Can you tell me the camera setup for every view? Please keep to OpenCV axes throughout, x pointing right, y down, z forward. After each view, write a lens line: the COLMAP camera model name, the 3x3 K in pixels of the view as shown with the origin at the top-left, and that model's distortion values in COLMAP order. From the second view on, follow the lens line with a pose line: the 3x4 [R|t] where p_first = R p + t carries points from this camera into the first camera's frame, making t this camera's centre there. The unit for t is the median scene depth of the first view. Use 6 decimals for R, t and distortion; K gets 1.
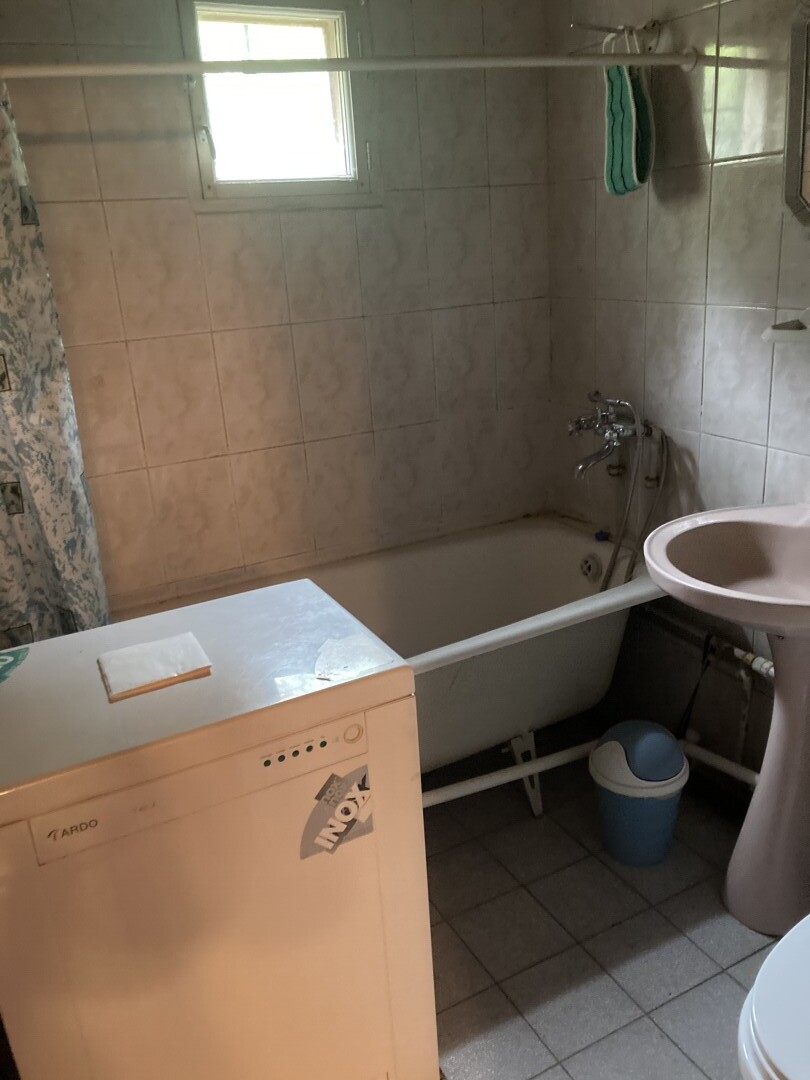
lens RADIAL K [[871.6, 0, 405.0], [0, 871.6, 540.0], [0, 0, 1]] dist [0.037099, -0.035668]
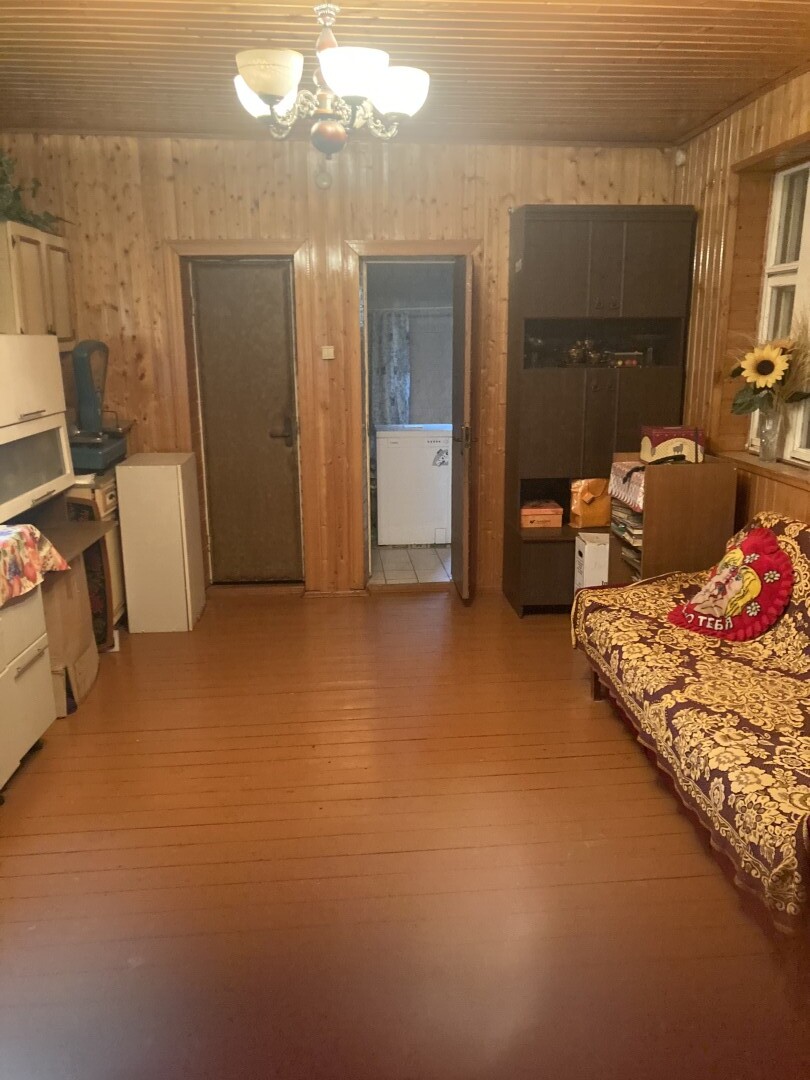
lens RADIAL K [[871.6, 0, 405.0], [0, 871.6, 540.0], [0, 0, 1]] dist [0.037099, -0.035668]
pose [[0.915162, 0.144665, -0.376232, 1.653585], [-0.180575, 0.981618, -0.061794, 1.102652], [0.360377, 0.124489, 0.924463, -3.570189]]
